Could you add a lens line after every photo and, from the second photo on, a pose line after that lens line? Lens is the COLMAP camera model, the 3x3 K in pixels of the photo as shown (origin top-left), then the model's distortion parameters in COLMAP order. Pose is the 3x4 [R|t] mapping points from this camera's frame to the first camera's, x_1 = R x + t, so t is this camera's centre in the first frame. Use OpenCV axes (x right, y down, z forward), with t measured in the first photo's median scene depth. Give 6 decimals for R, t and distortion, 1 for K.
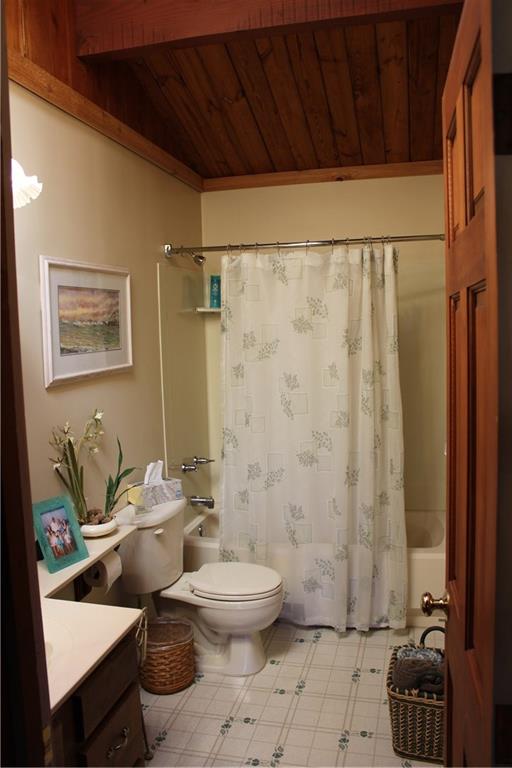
lens RADIAL K [[643.0, 0, 256.0], [0, 643.0, 384.0], [0, 0, 1]] dist [-0.163610, 0.140410]
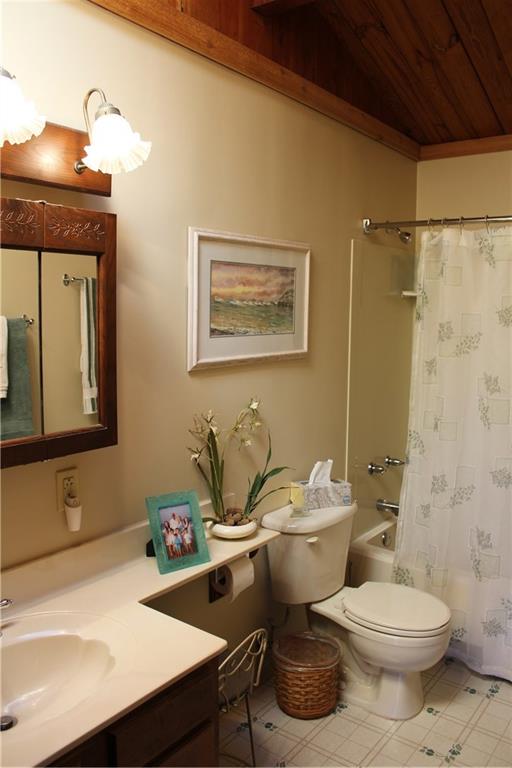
lens RADIAL K [[643.0, 0, 256.0], [0, 643.0, 384.0], [0, 0, 1]] dist [-0.163610, 0.140410]
pose [[0.920711, 0.084280, -0.381035, 0.092368], [-0.073213, 0.996368, 0.043476, -0.018575], [0.383316, -0.012132, 0.923538, 0.139206]]
